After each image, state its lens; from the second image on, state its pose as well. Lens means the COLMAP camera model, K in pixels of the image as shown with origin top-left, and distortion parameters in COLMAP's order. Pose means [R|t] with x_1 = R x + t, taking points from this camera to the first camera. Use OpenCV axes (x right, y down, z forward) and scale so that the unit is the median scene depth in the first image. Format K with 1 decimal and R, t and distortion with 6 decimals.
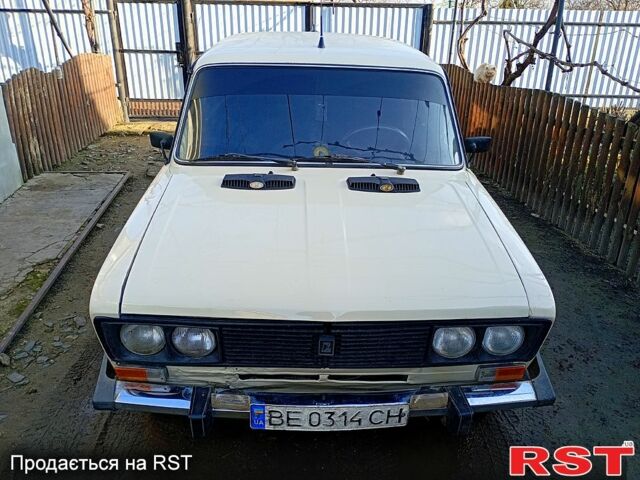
lens RADIAL K [[568.0, 0, 320.4], [0, 568.0, 241.3], [0, 0, 1]] dist [0.010423, 0.009138]
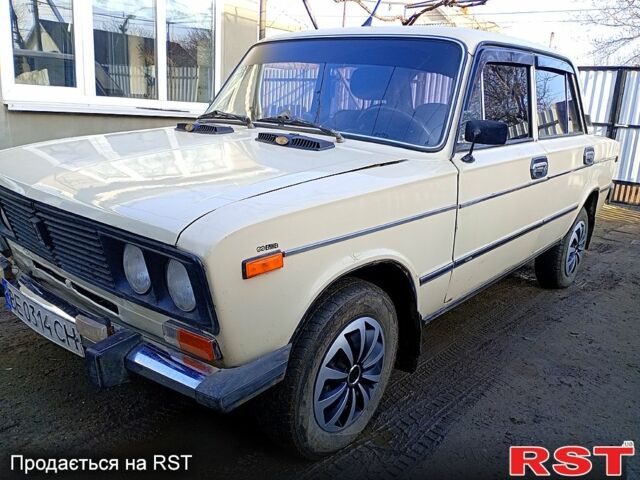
lens RADIAL K [[568.0, 0, 319.8], [0, 568.0, 238.6], [0, 0, 1]] dist [0.010423, 0.009138]
pose [[0.726663, 0.188232, -0.660703, 0.696278], [-0.315031, 0.945954, -0.076983, 0.085271], [0.610504, 0.264083, 0.746689, 0.405043]]
